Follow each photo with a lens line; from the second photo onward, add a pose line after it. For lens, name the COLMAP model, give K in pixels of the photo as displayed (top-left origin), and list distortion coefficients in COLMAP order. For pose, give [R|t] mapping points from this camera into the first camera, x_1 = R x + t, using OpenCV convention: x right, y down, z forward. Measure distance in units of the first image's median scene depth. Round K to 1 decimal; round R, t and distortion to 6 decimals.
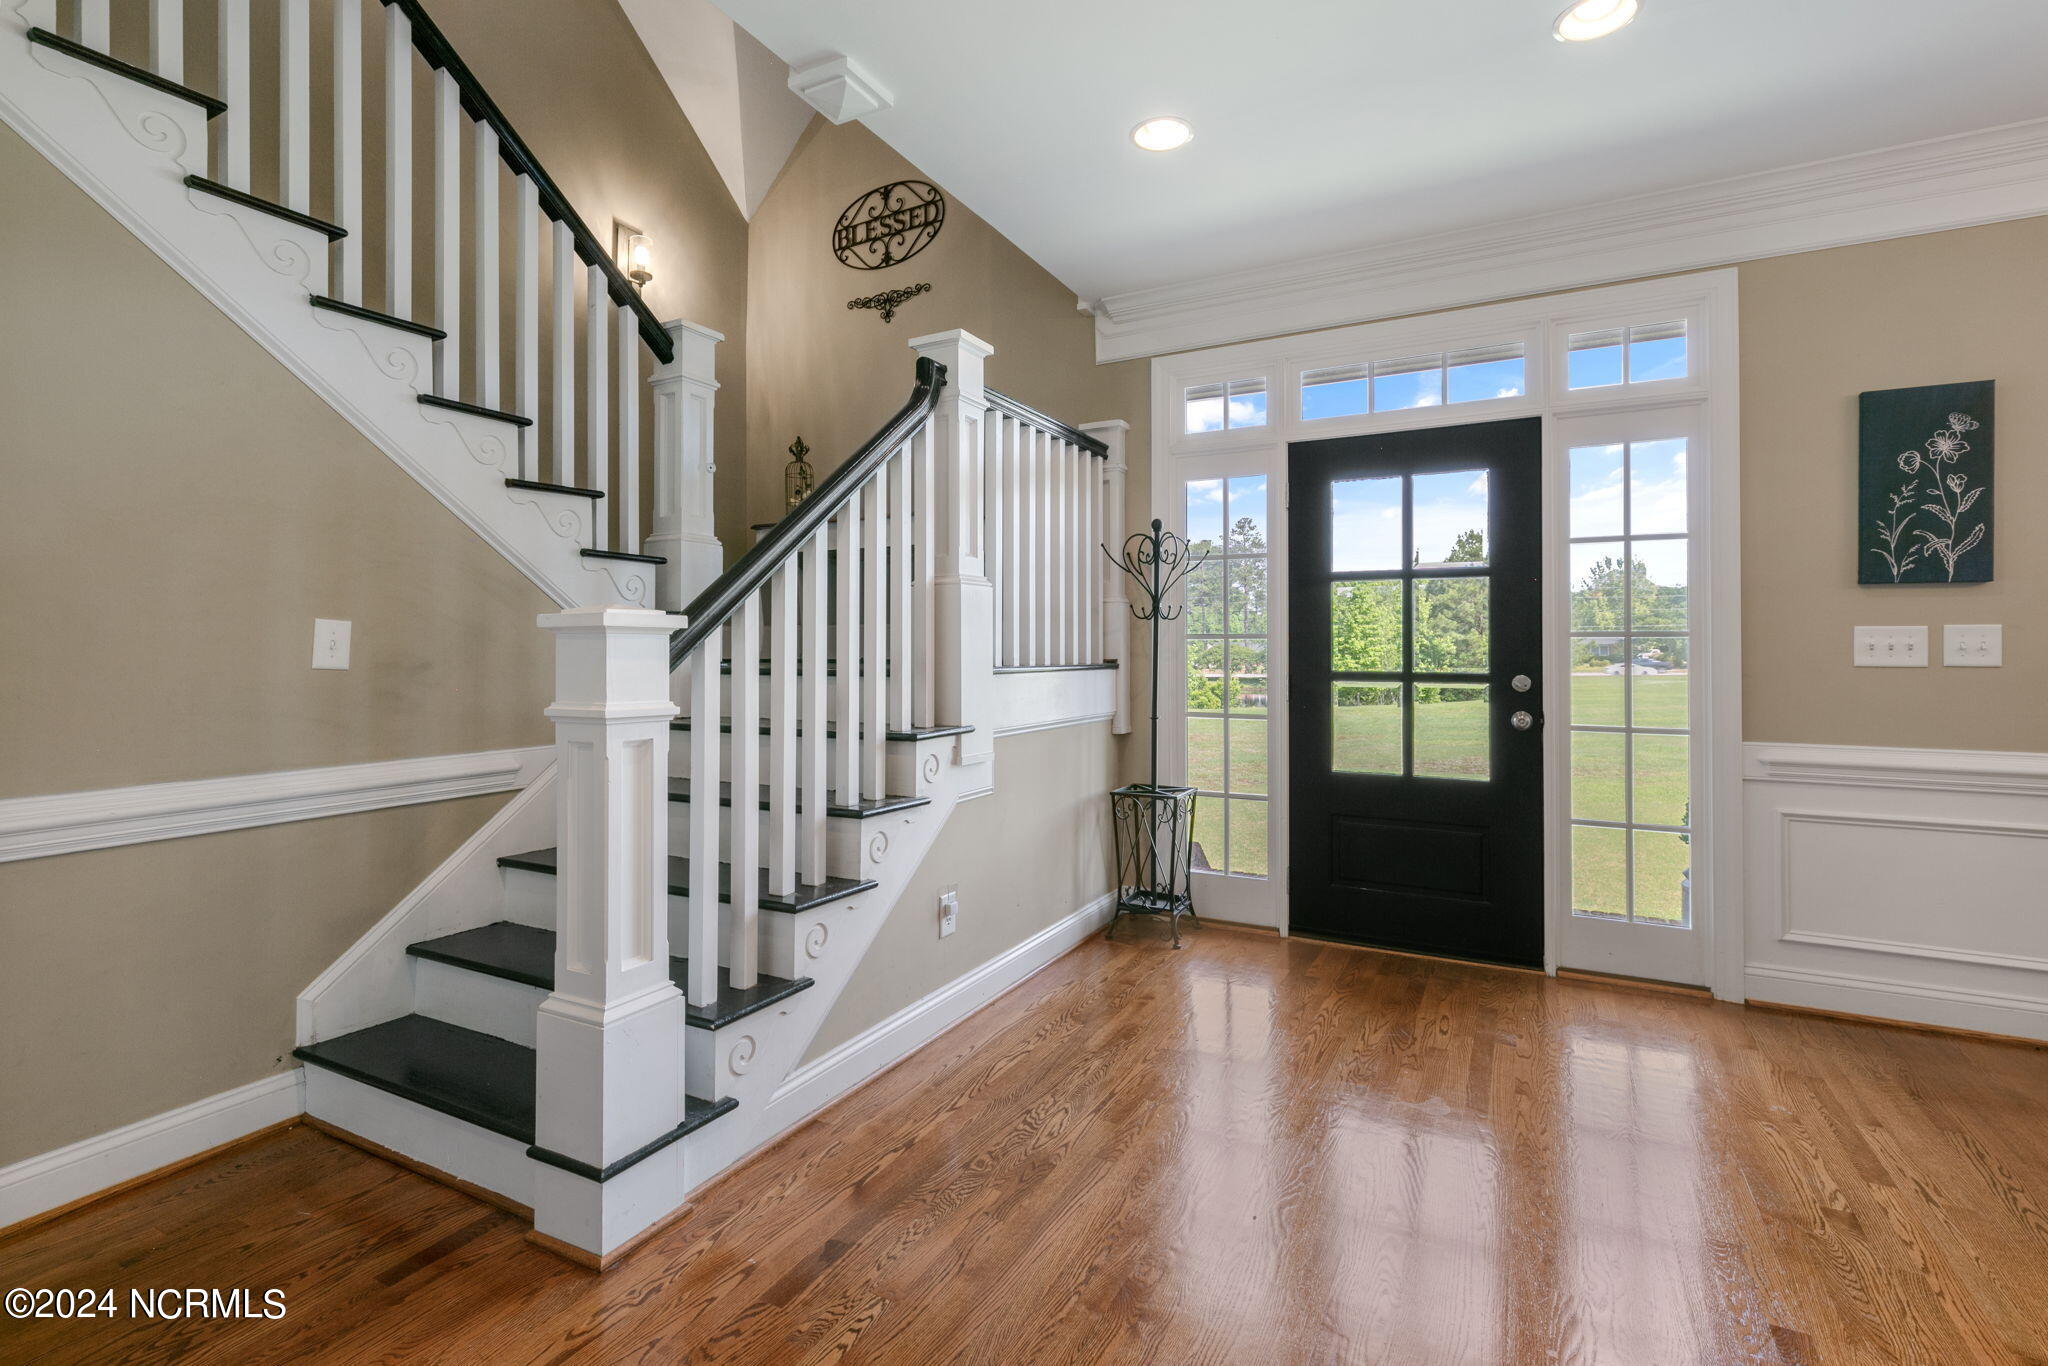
lens RADIAL K [[939.4, 0, 1016.7], [0, 939.4, 624.9], [0, 0, 1]] dist [0.000211, -0.000009]
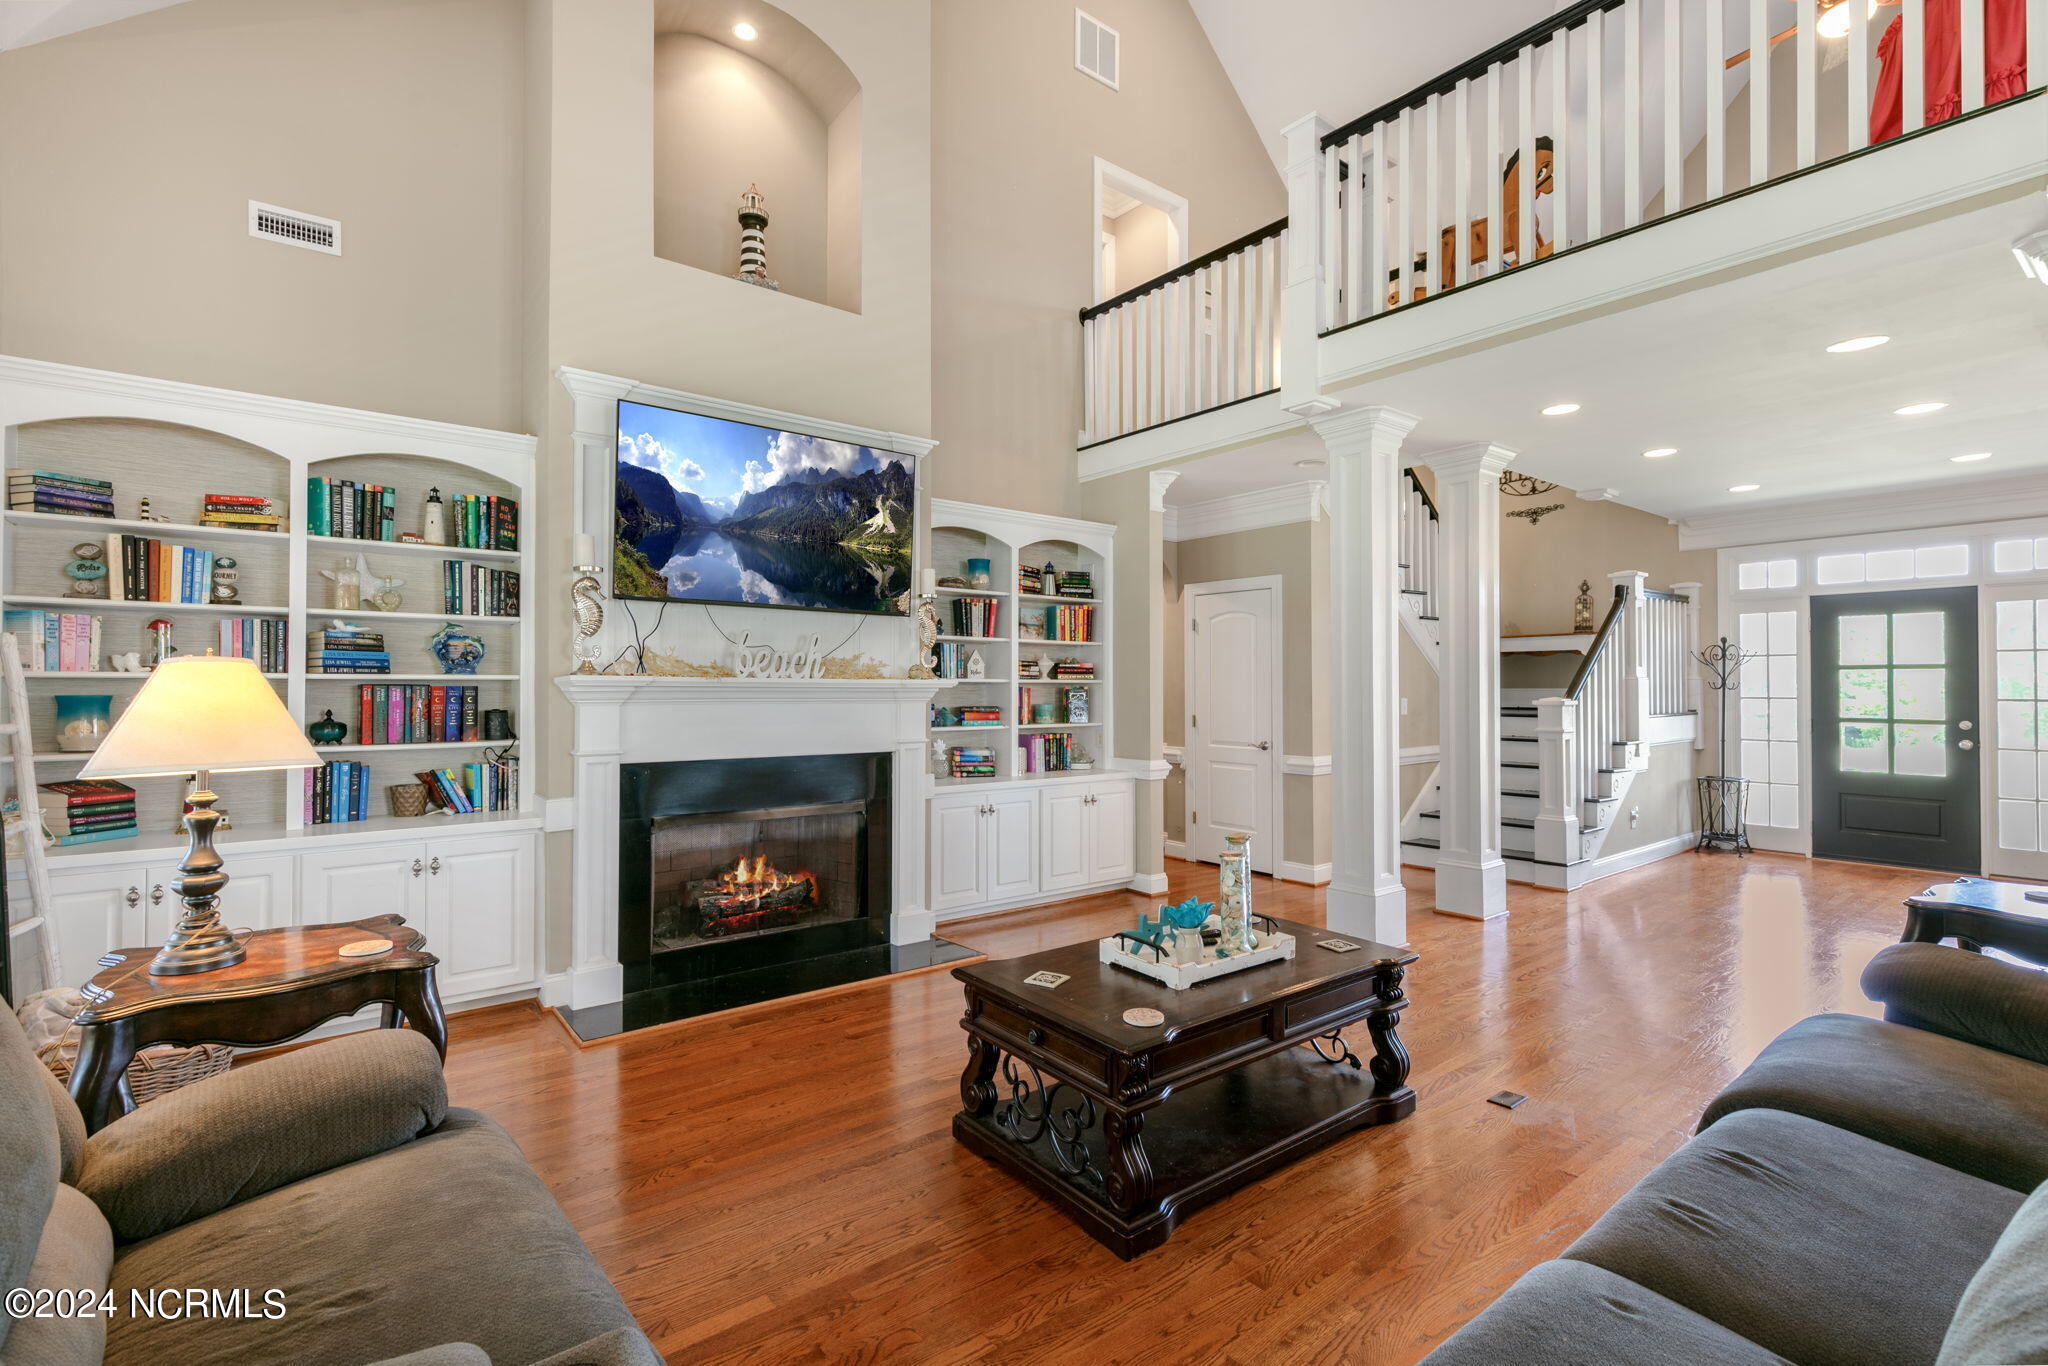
lens RADIAL K [[936.0, 0, 1016.5], [0, 936.0, 670.9], [0, 0, 1]] dist [0.000239, -0.000090]
pose [[0.919491, -0.009611, -0.392993, -0.504803], [0.014930, 0.999834, 0.010480, -0.100411], [0.392827, -0.015504, 0.919482, -1.560414]]
